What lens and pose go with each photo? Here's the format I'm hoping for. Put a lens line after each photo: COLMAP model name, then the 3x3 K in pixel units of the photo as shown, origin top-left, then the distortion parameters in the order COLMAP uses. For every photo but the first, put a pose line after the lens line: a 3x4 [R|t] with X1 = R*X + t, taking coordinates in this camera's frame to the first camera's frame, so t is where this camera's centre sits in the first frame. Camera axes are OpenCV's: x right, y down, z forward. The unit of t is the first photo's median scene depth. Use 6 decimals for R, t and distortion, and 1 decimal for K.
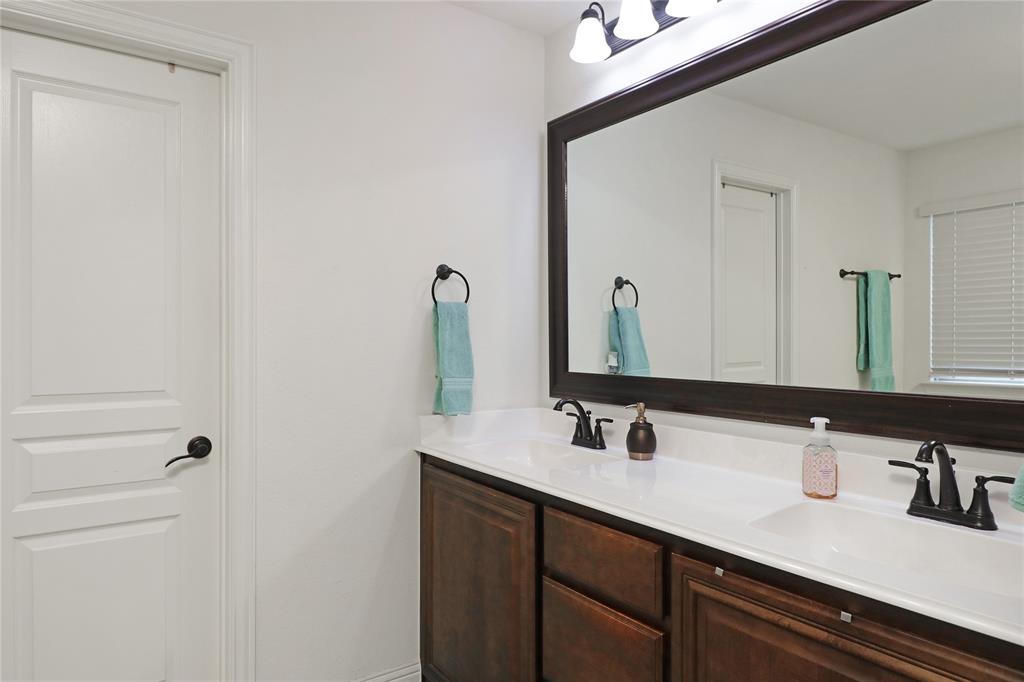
lens RADIAL K [[631.5, 0, 503.8], [0, 631.5, 340.8], [0, 0, 1]] dist [0.008183, -0.007959]
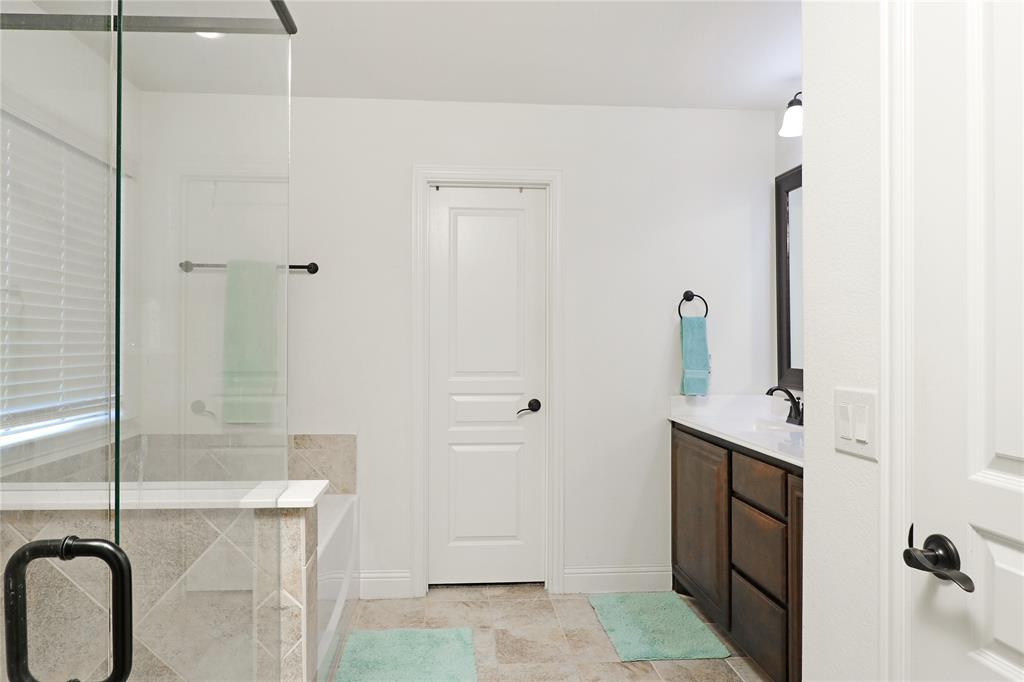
lens RADIAL K [[631.5, 0, 509.5], [0, 631.5, 342.2], [0, 0, 1]] dist [0.008183, -0.007959]
pose [[0.874548, 0.002337, -0.484934, 0.259281], [-0.002689, 0.999996, -0.000031, -0.003127], [0.484932, 0.001331, 0.874551, -0.474841]]
